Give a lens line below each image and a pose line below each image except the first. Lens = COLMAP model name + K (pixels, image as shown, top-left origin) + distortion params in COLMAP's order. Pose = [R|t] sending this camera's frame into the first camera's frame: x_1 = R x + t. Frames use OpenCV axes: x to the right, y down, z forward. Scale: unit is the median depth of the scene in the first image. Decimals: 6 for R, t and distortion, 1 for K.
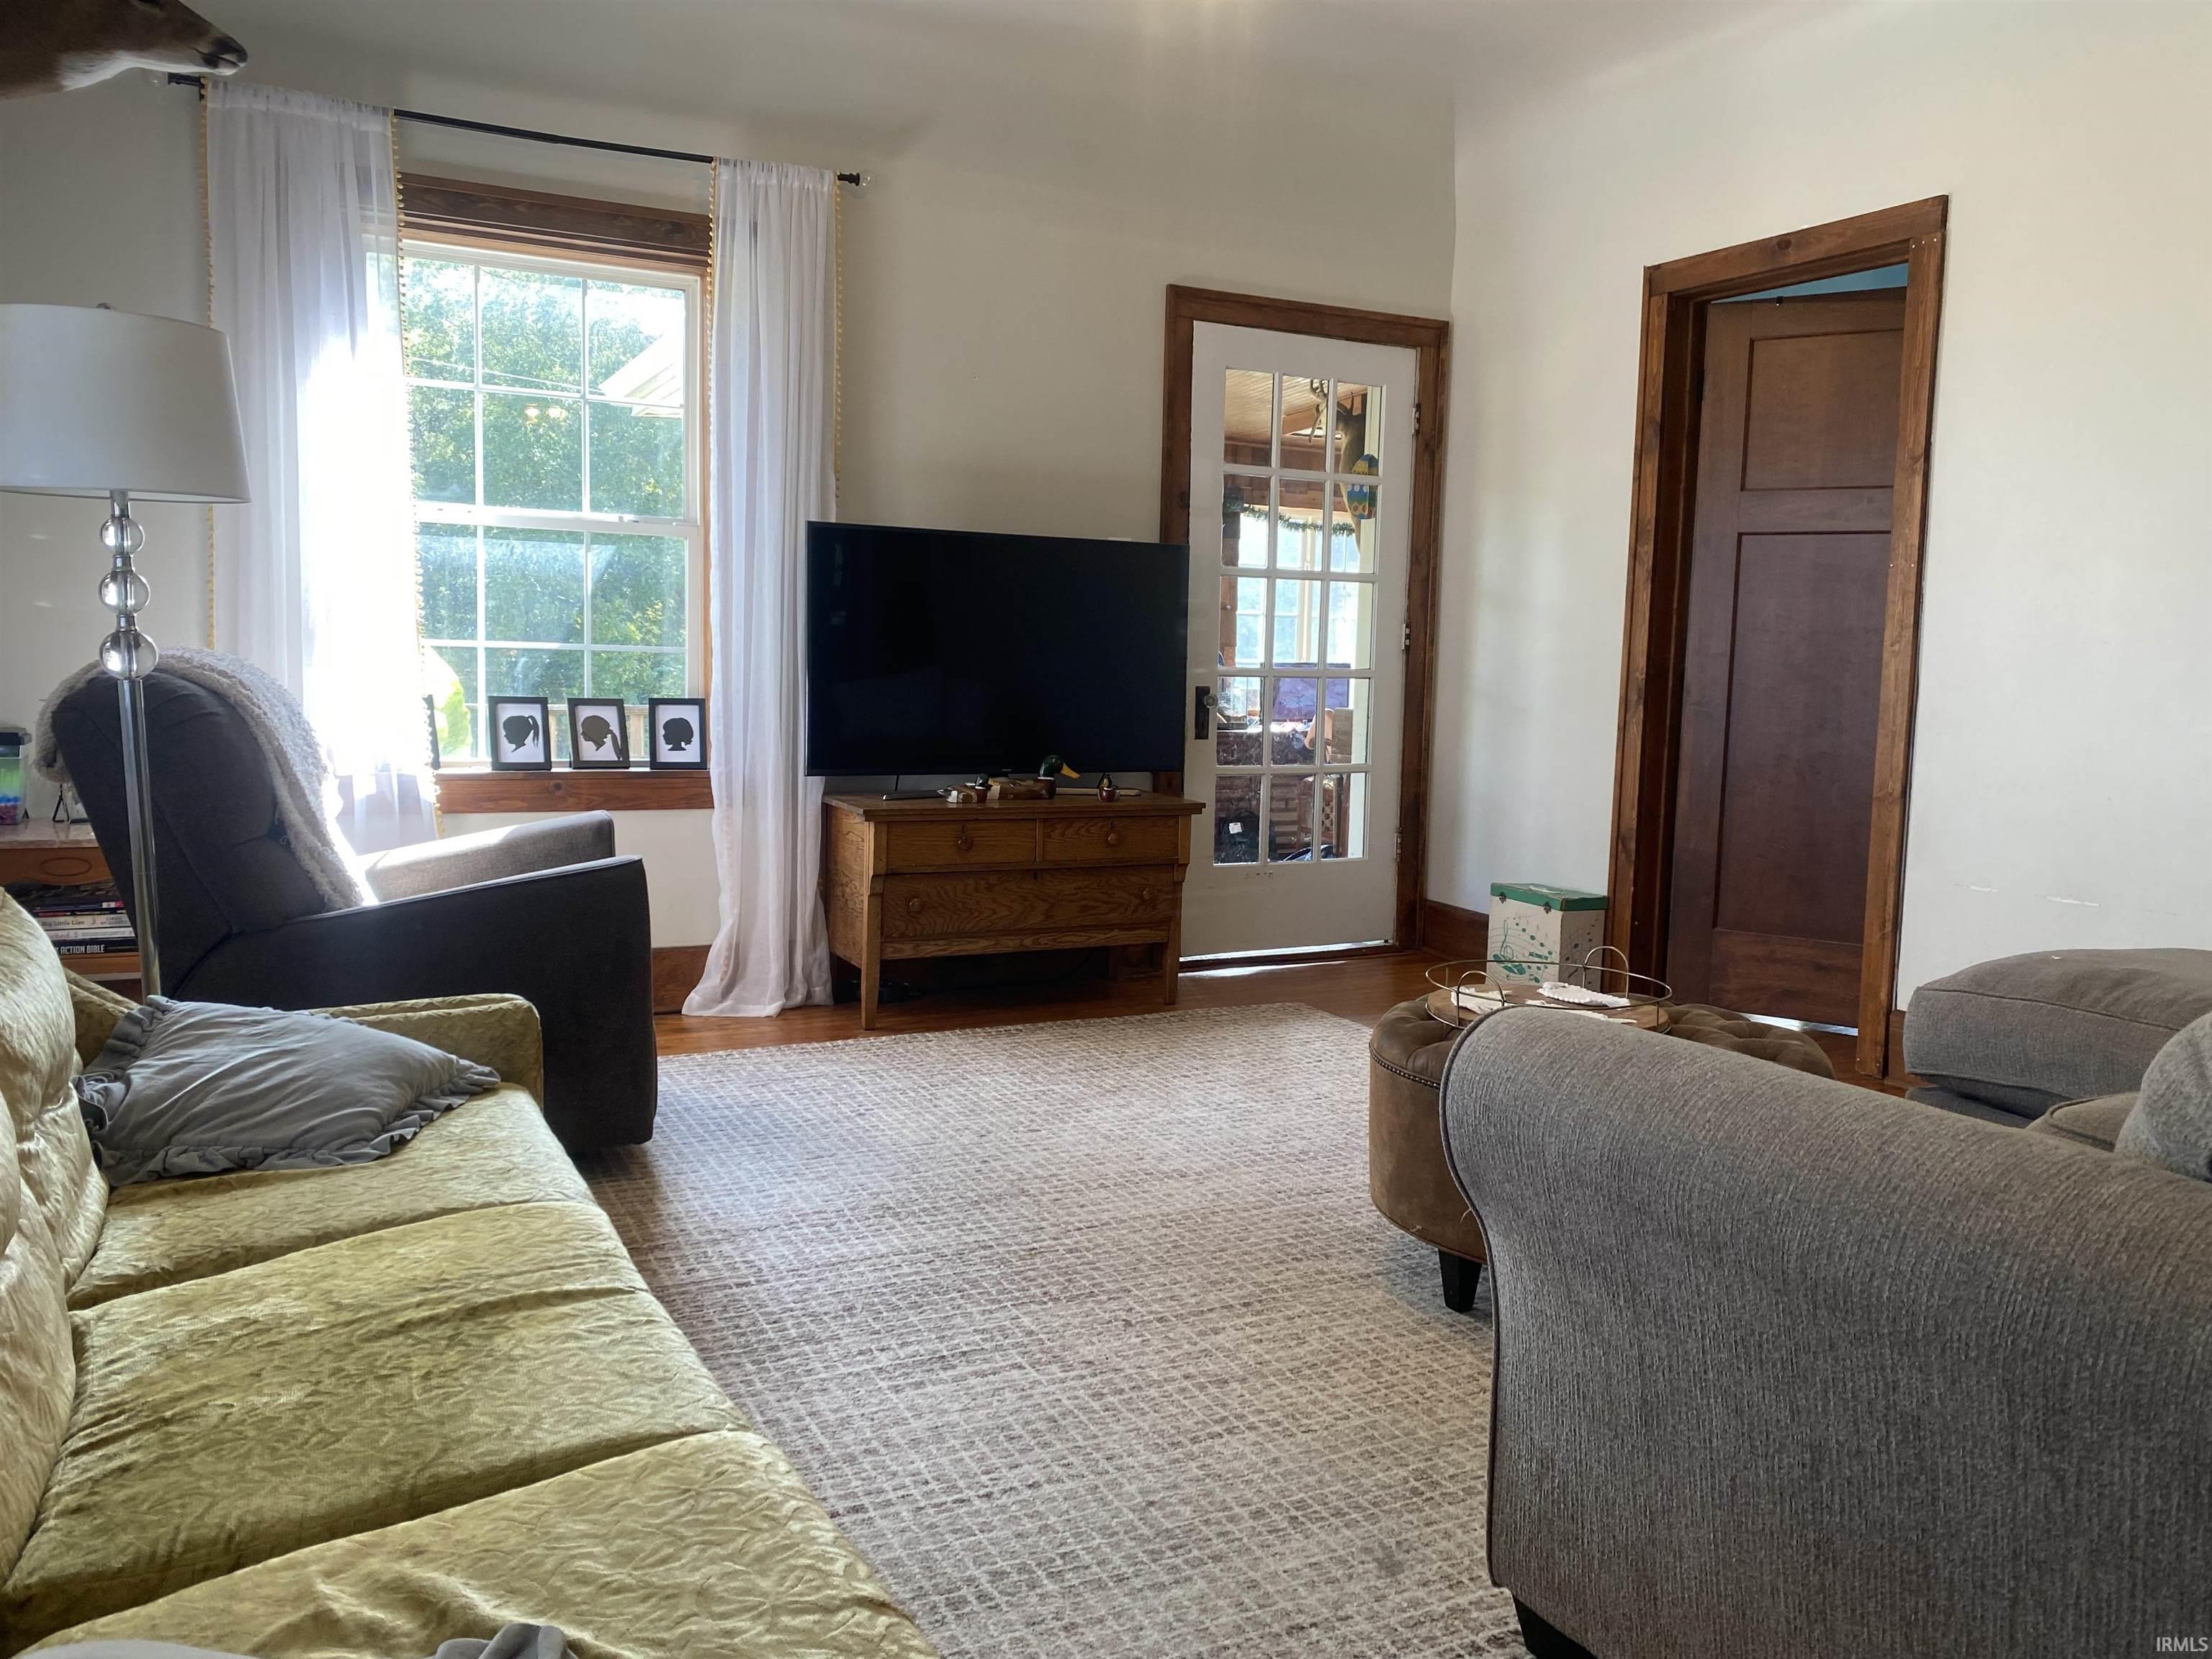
lens RADIAL K [[1632.0, 0, 1191.8], [0, 1632.0, 829.6], [0, 0, 1]] dist [-0.006134, -0.043732]
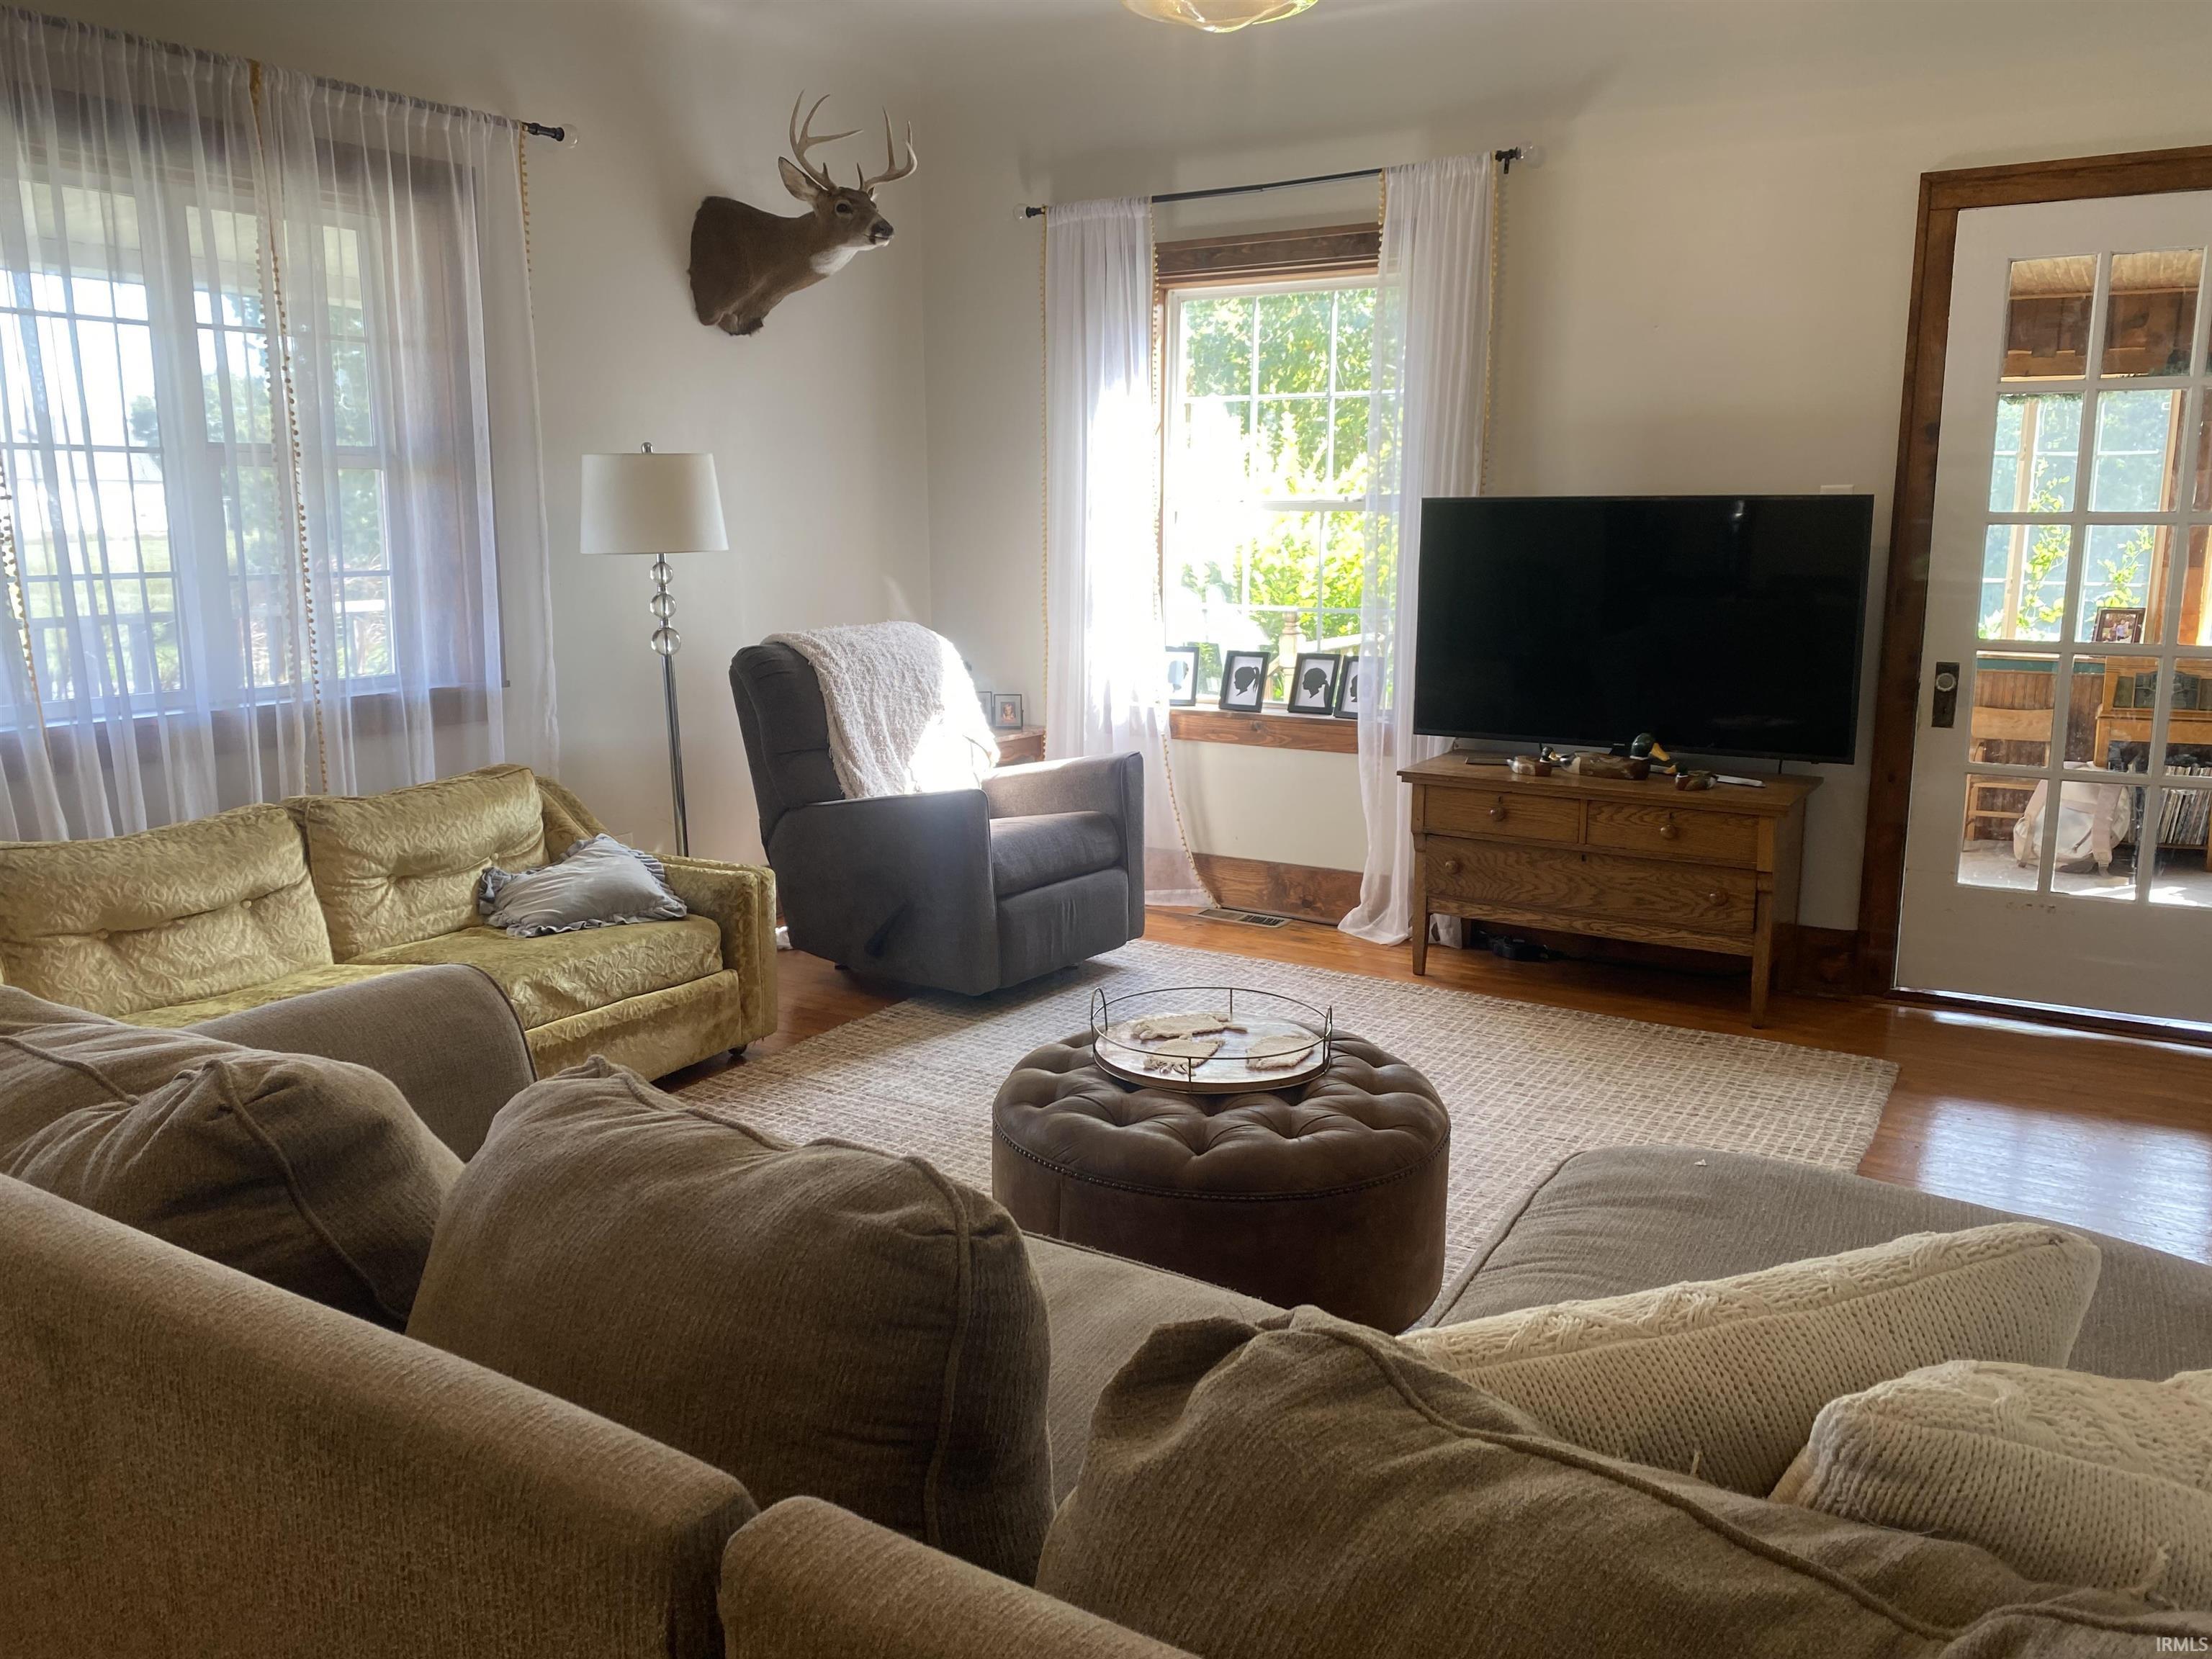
lens RADIAL K [[1630.5, 0, 1079.7], [0, 1630.5, 804.7], [0, 0, 1]] dist [0.109427, -0.253846]
pose [[0.495505, 0.123394, -0.859796, 0.591027], [-0.079353, 0.992149, 0.096657, -0.073420], [0.864973, 0.020333, 0.501407, 0.257158]]
